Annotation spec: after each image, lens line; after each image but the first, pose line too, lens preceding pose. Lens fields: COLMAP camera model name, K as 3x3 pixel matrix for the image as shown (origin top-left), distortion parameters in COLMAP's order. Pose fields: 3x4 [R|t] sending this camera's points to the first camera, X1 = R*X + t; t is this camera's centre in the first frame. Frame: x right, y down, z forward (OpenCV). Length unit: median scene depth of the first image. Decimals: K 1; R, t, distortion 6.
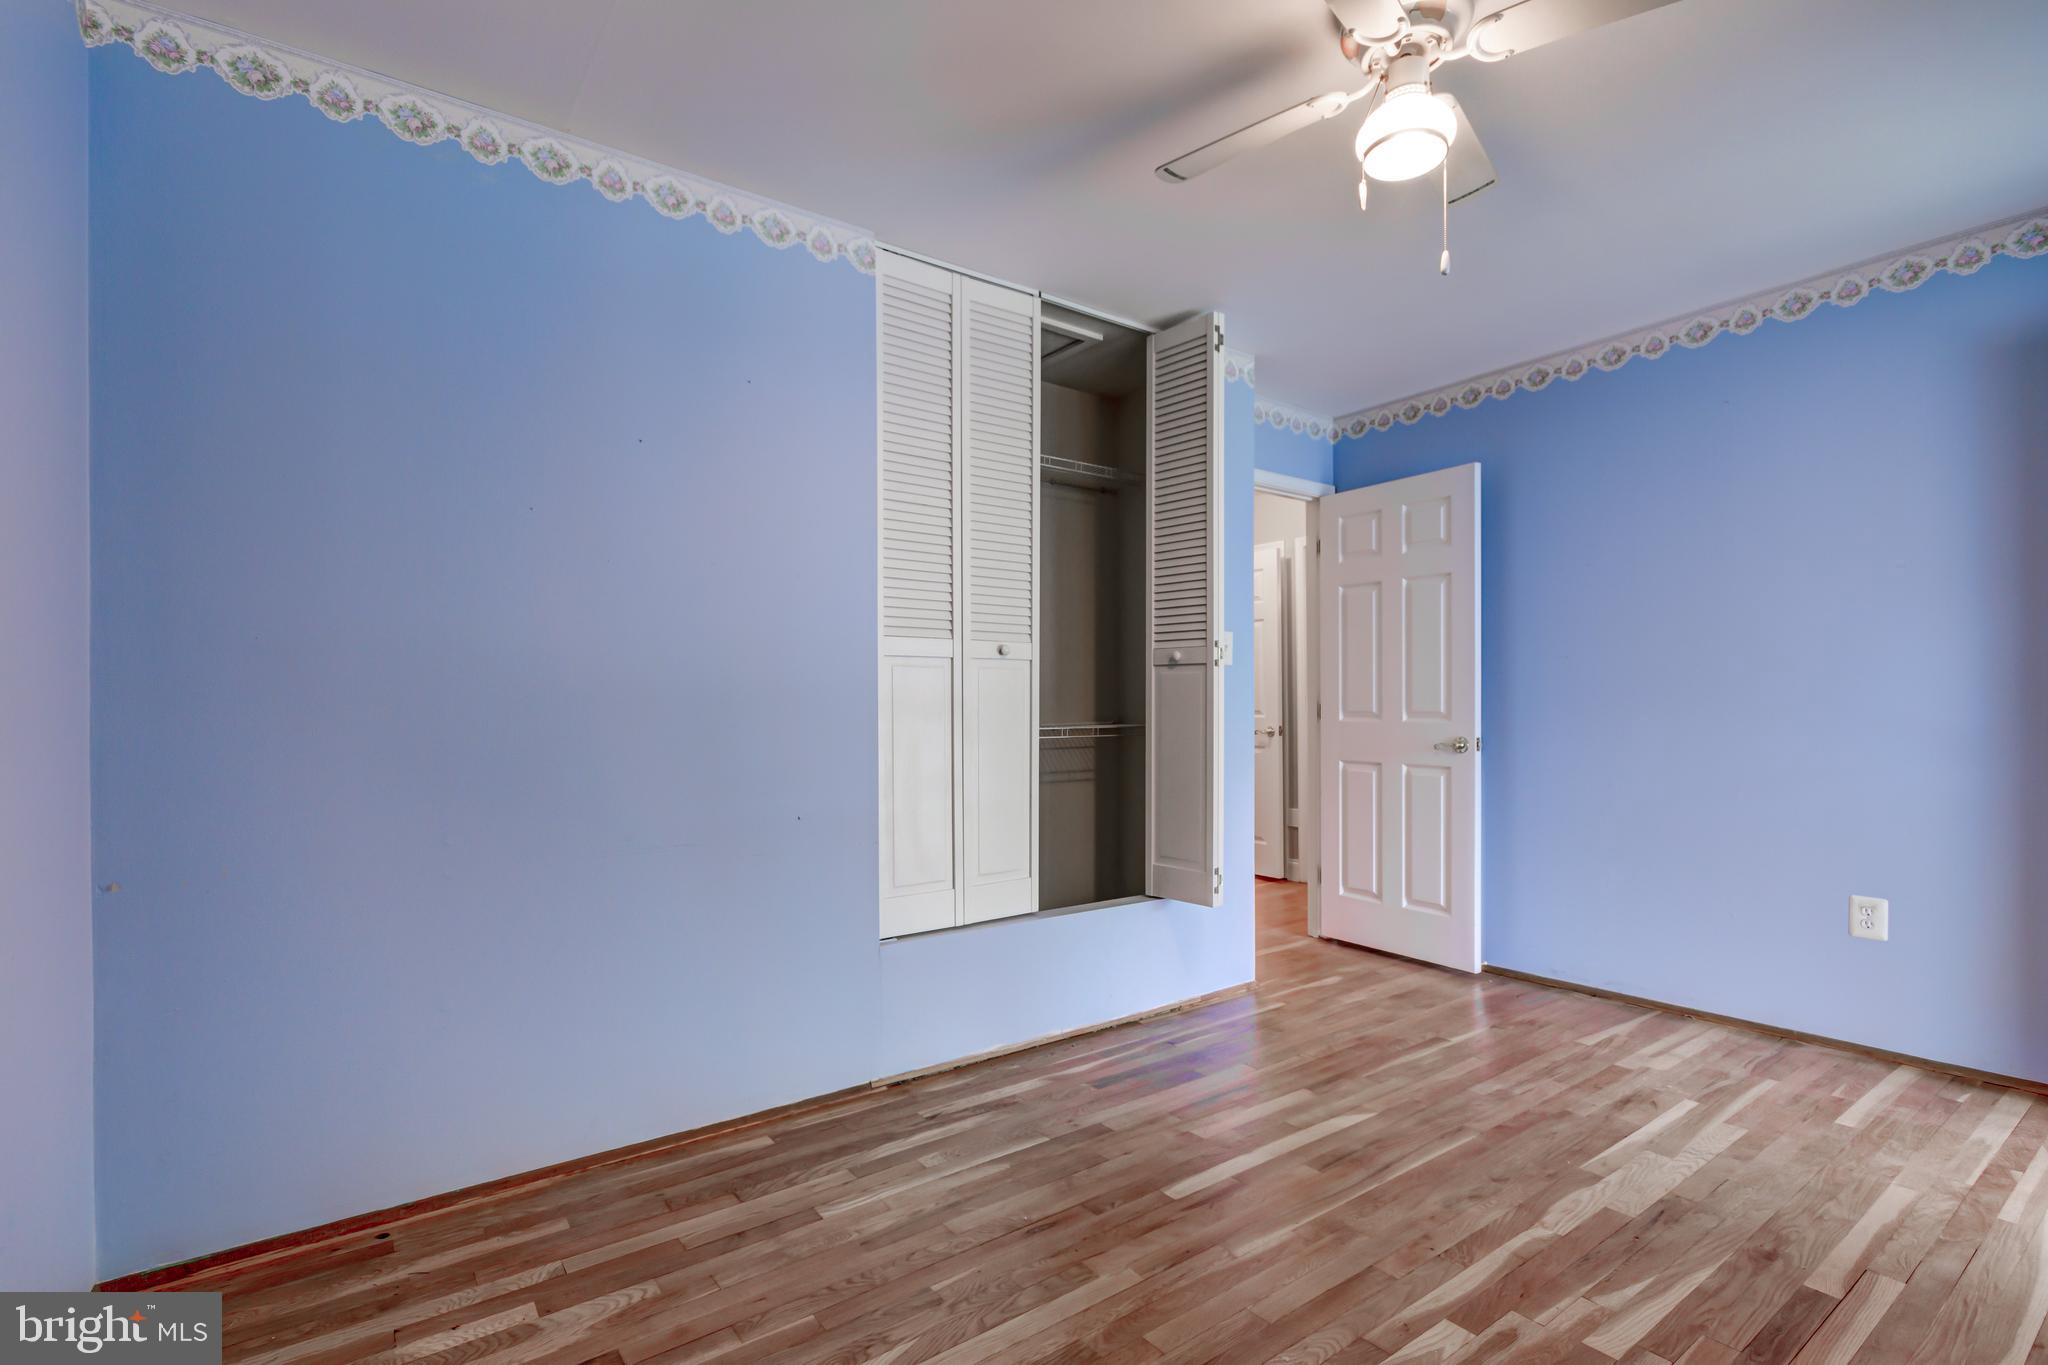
lens RADIAL K [[944.2, 0, 1030.8], [0, 944.2, 690.9], [0, 0, 1]] dist [0.005176, -0.000720]
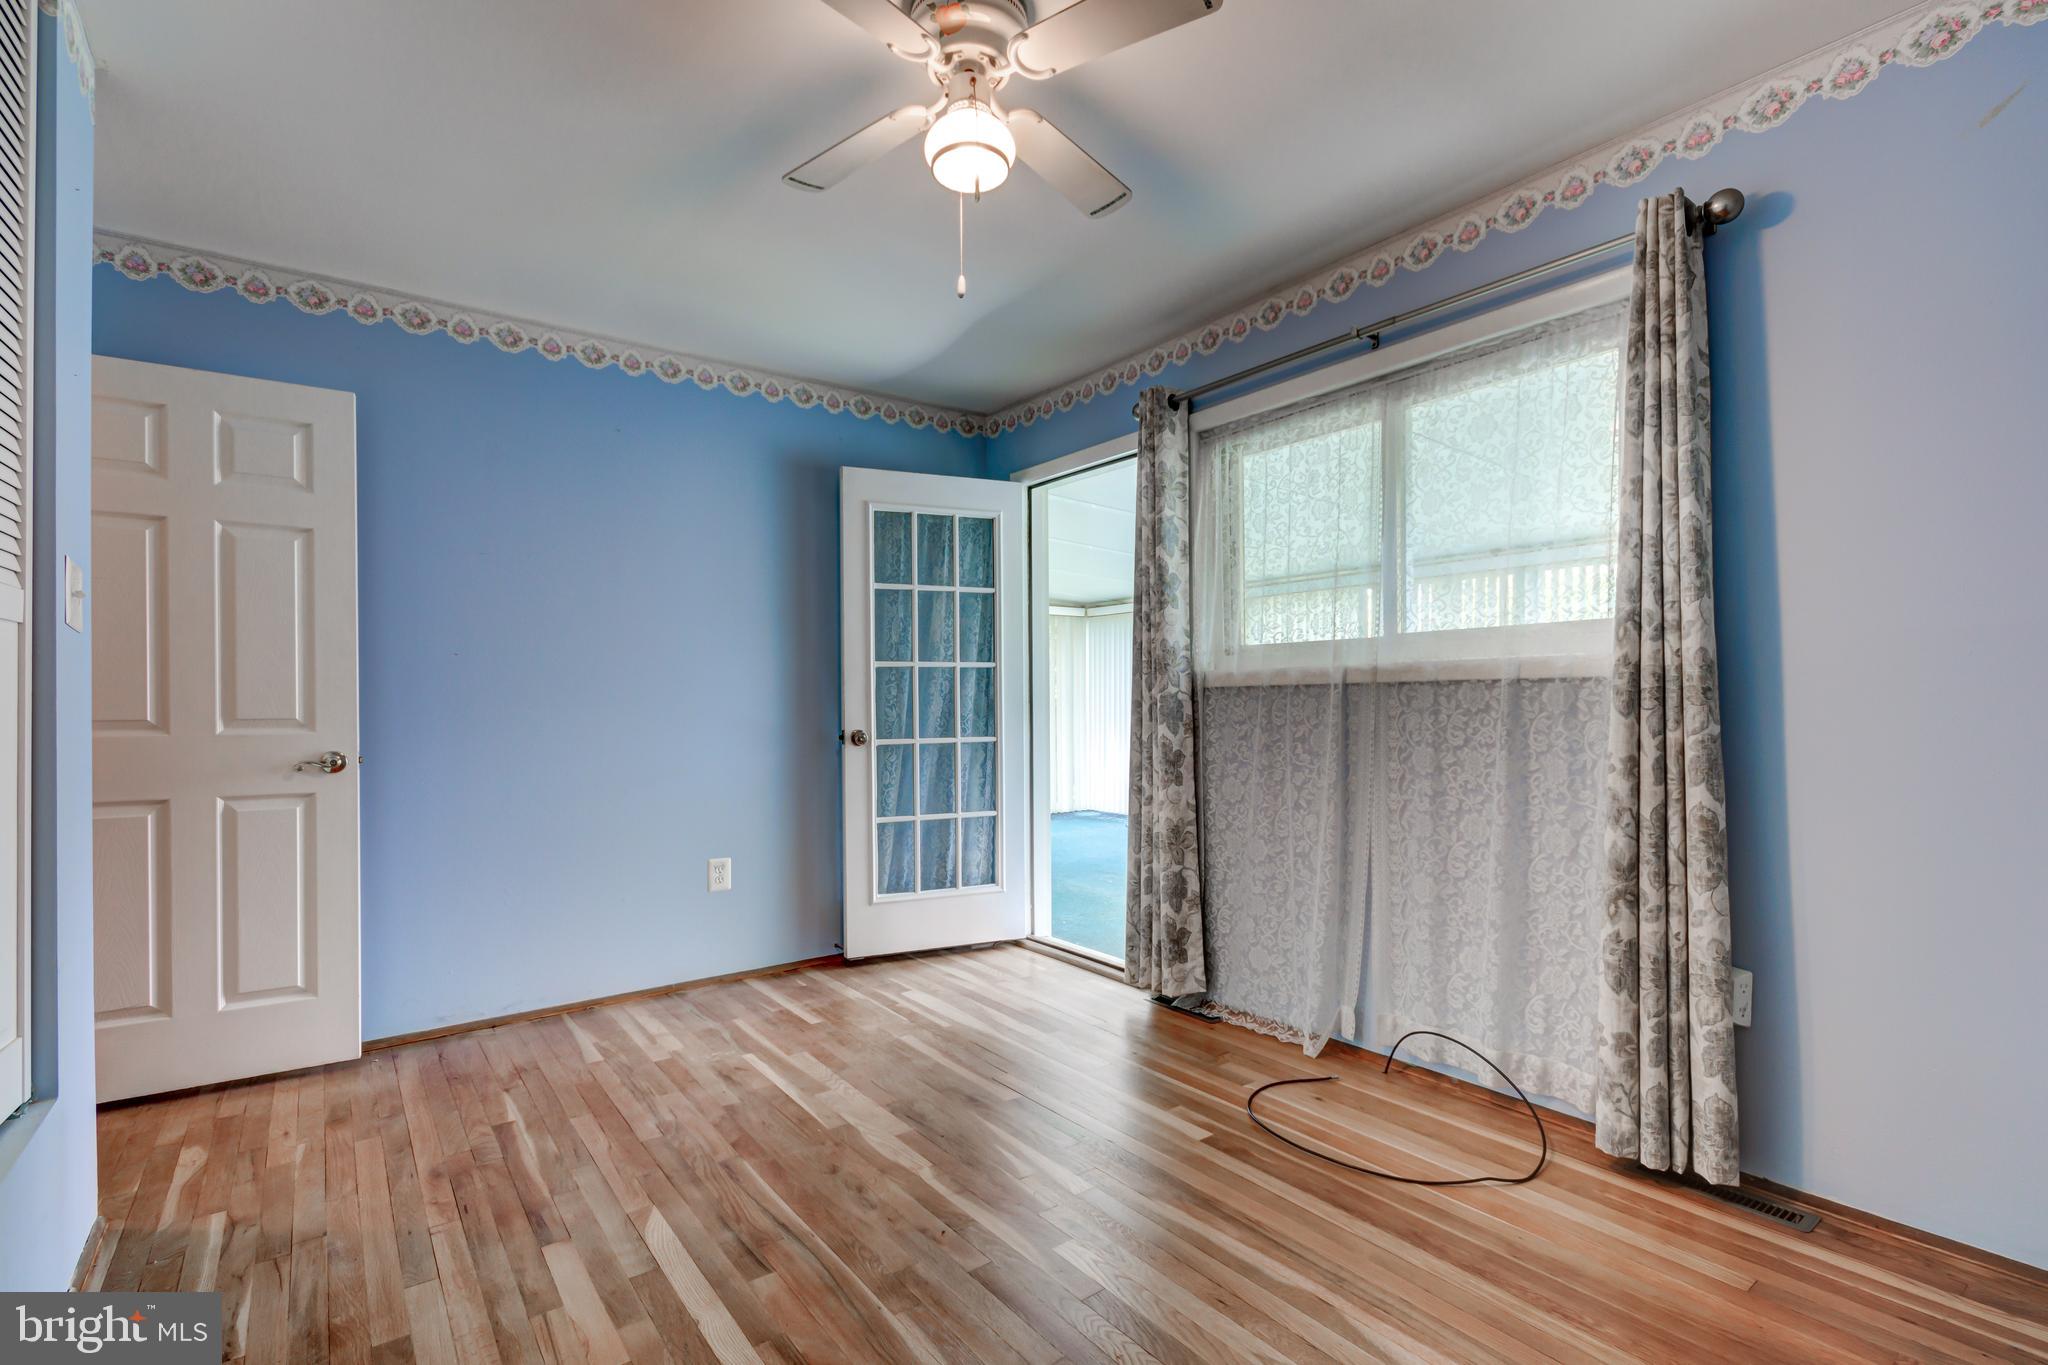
lens RADIAL K [[944.2, 0, 1036.0], [0, 944.2, 688.0], [0, 0, 1]] dist [0.005176, -0.000720]
pose [[-0.017530, 0.022297, 0.999598, -0.430889], [-0.012969, 0.999662, -0.022526, 0.011069], [-0.999762, -0.013359, -0.017235, 0.635149]]
